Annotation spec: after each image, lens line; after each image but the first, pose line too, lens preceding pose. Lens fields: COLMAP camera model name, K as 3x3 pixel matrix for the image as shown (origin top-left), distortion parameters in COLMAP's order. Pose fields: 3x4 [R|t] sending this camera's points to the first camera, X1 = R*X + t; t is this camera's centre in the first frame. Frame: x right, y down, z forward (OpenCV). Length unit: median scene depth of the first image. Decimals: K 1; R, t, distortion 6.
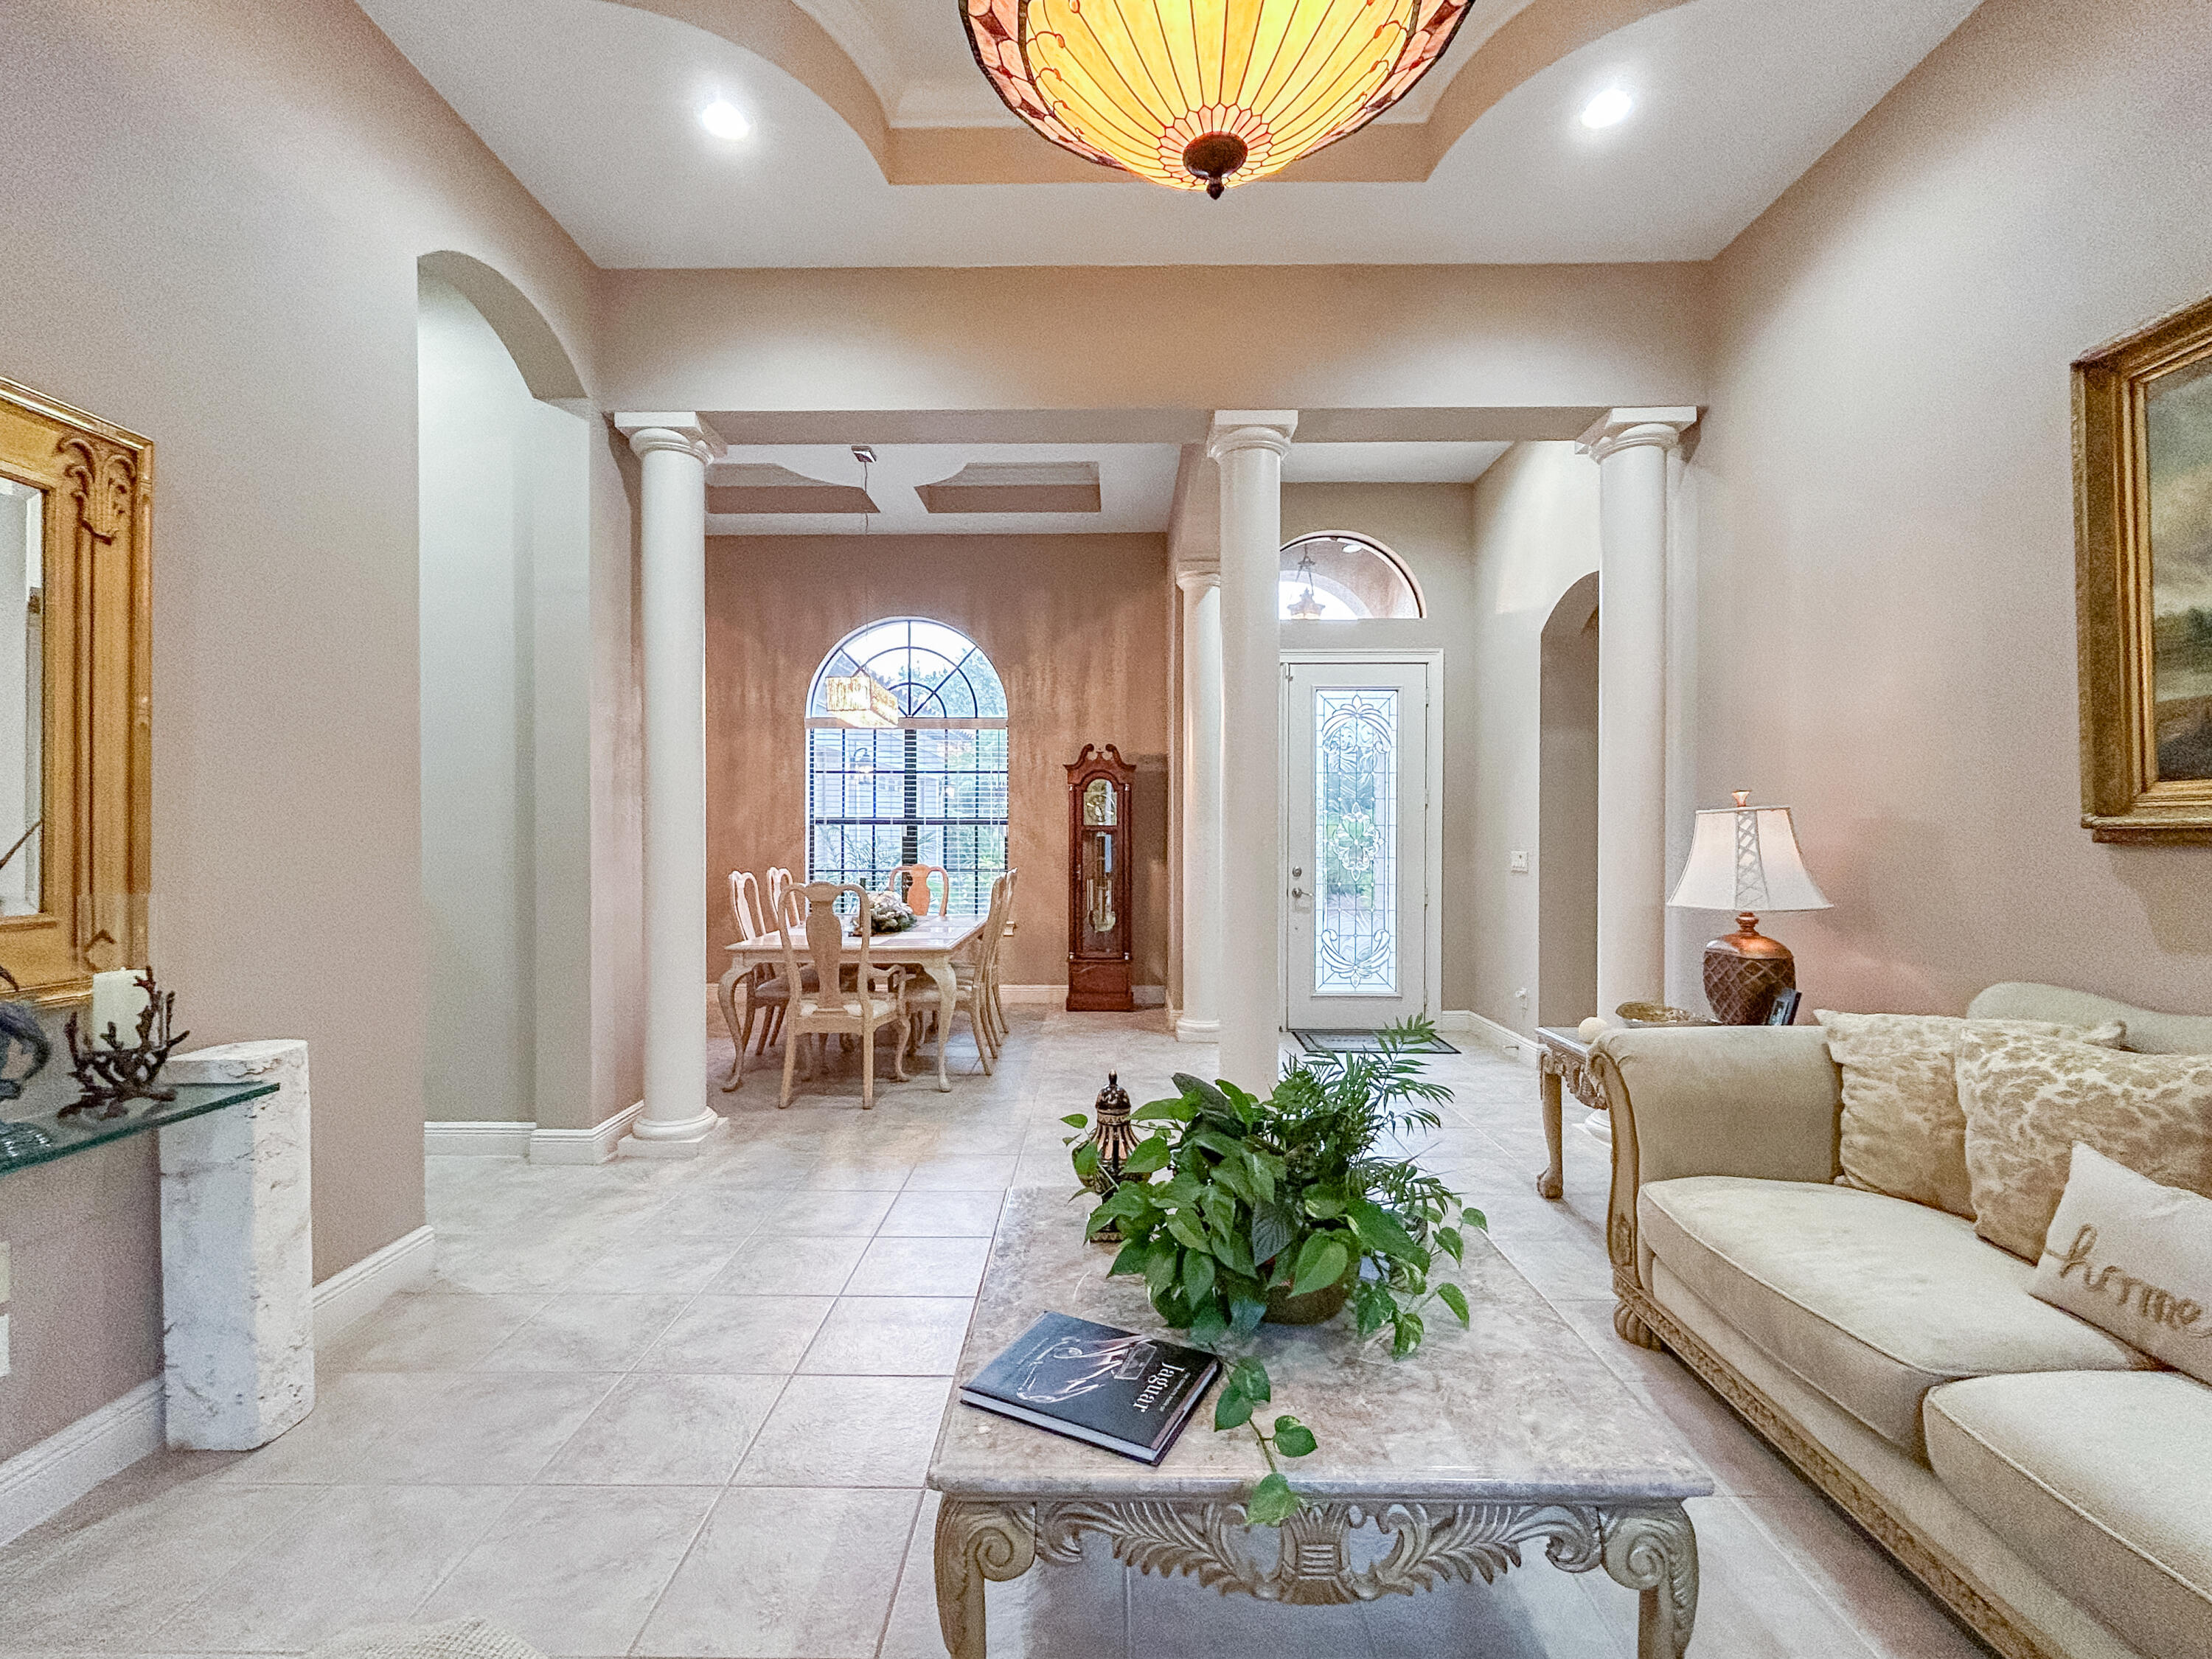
lens RADIAL K [[962.3, 0, 1095.3], [0, 962.3, 844.5], [0, 0, 1]] dist [-0.000588, 0.000479]
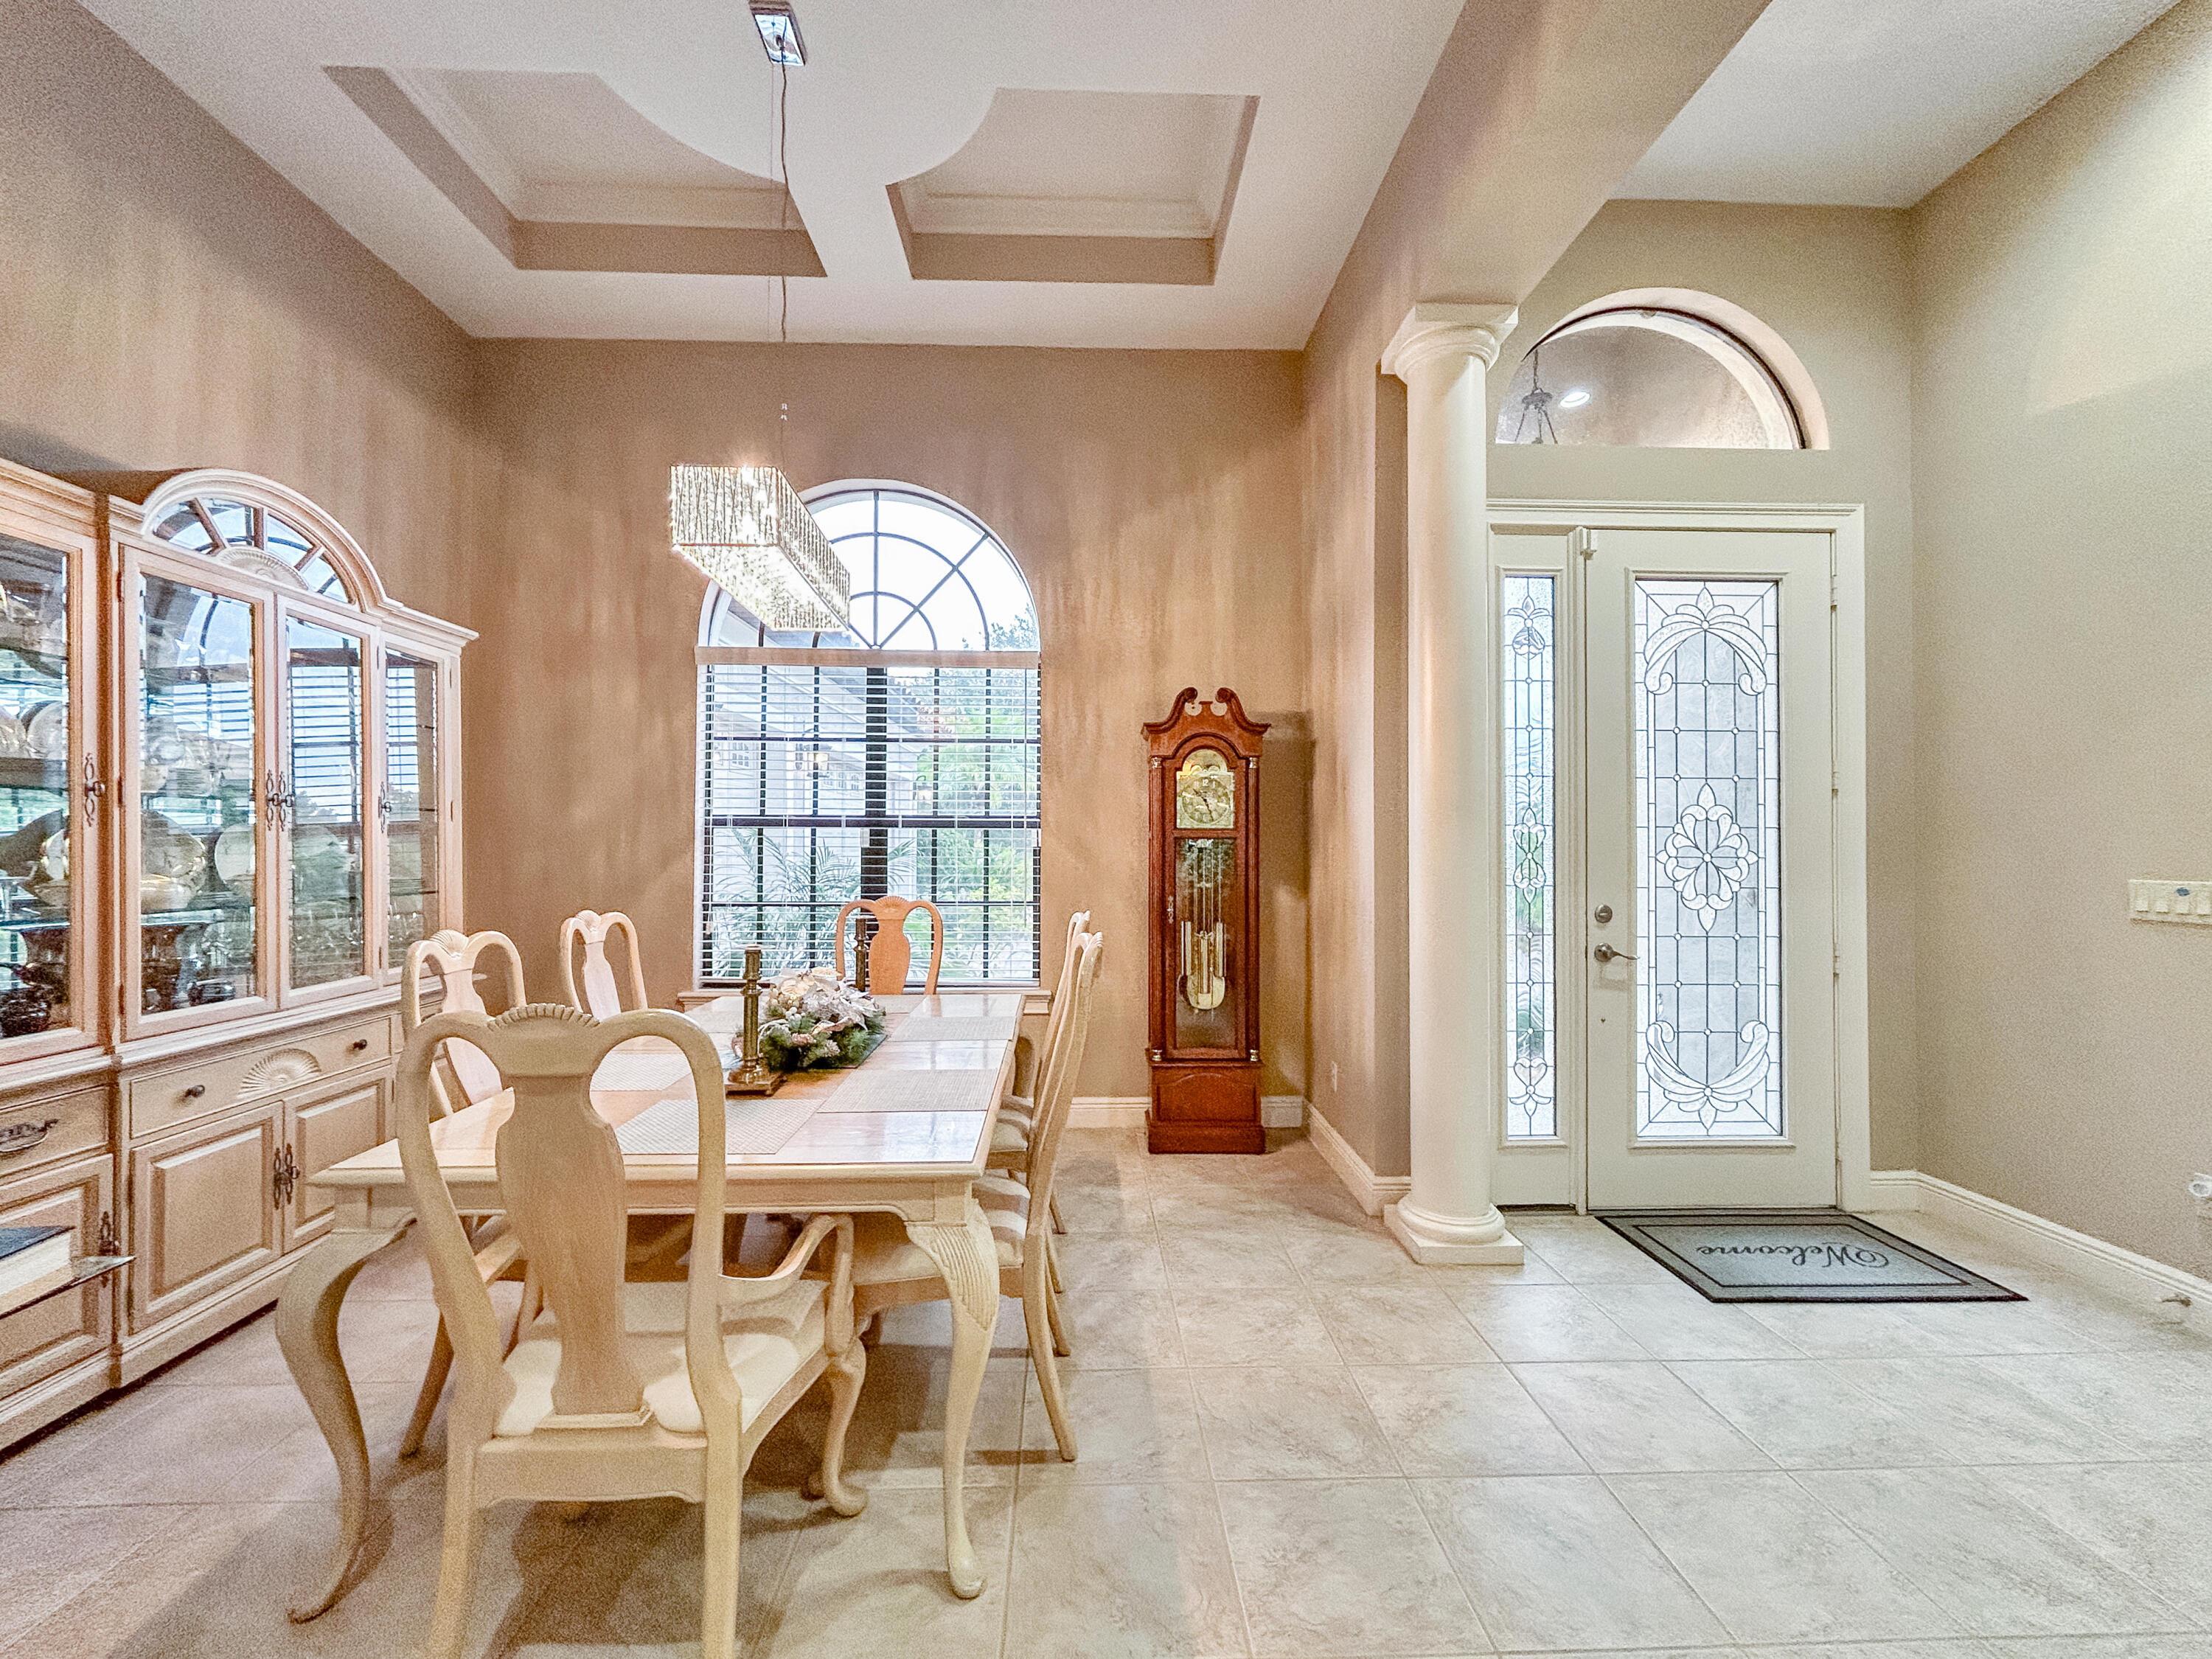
lens RADIAL K [[886.6, 0, 1109.7], [0, 886.6, 849.3], [0, 0, 1]] dist [0.025393, 0.000073]
pose [[0.998115, 0.000229, 0.061367, -0.084917], [0.000006, 0.999993, -0.003826, -0.004987], [-0.061367, 0.003819, 0.998108, 0.462473]]
